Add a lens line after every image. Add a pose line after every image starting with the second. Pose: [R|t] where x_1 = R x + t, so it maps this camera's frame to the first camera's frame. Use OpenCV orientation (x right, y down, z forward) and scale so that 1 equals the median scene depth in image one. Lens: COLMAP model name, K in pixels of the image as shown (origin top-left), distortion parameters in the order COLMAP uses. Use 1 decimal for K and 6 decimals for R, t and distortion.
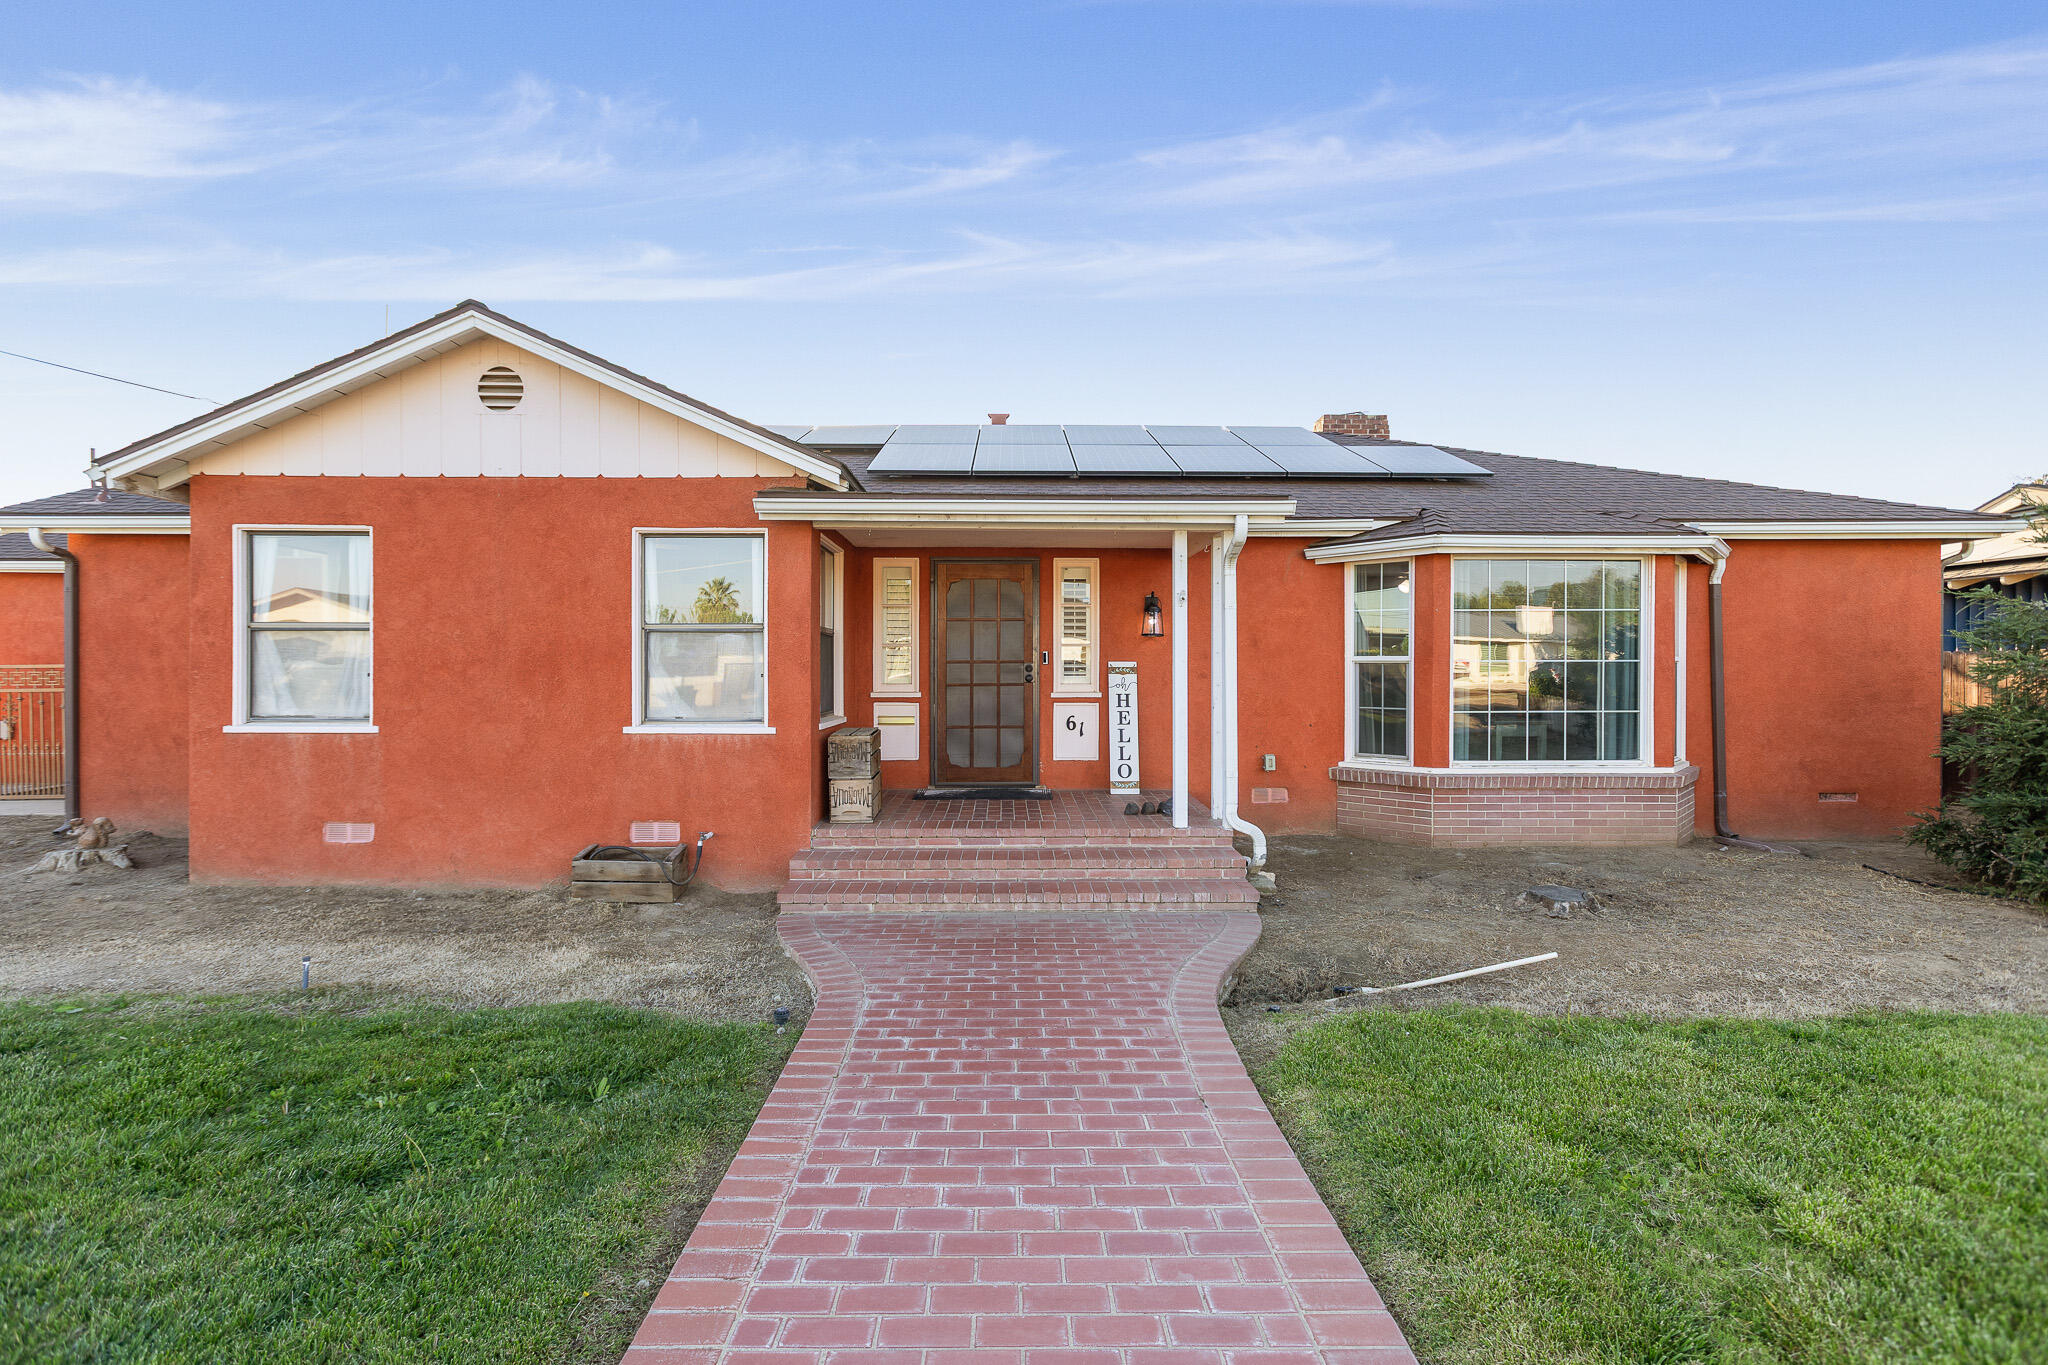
lens RADIAL K [[913.5, 0, 1022.1], [0, 913.5, 679.6], [0, 0, 1]] dist [0.003479, -0.000118]
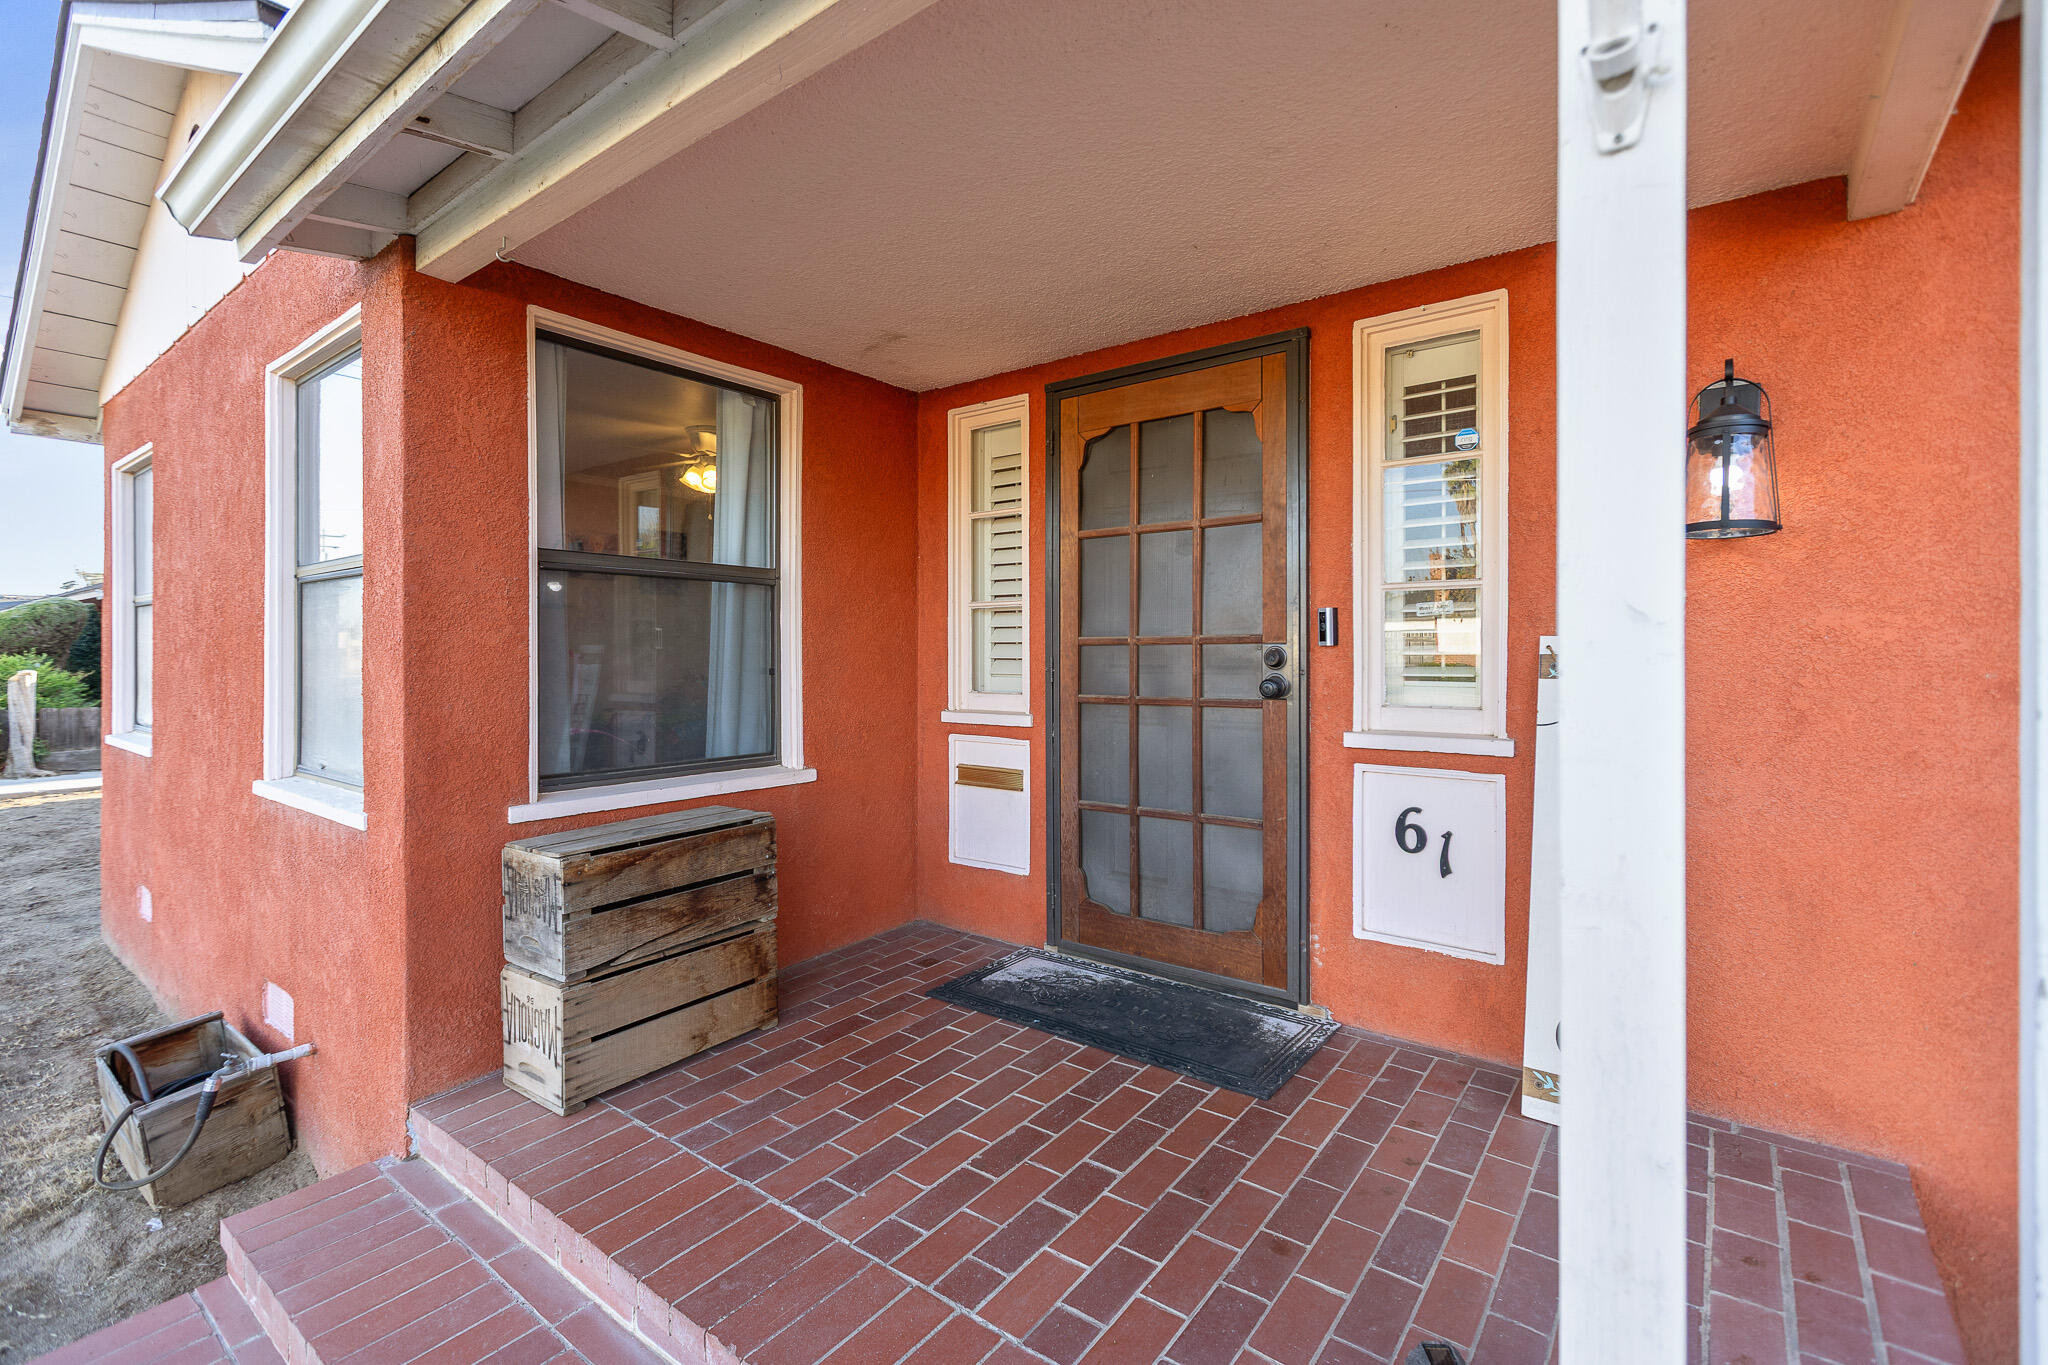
lens RADIAL K [[913.5, 0, 1030.8], [0, 913.5, 646.8], [0, 0, 1]] dist [0.003479, -0.000118]
pose [[0.779881, -0.005057, -0.625907, 0.149989], [0.006235, 0.999981, -0.000310, -0.017061], [0.625896, -0.003661, 0.779898, 0.669279]]
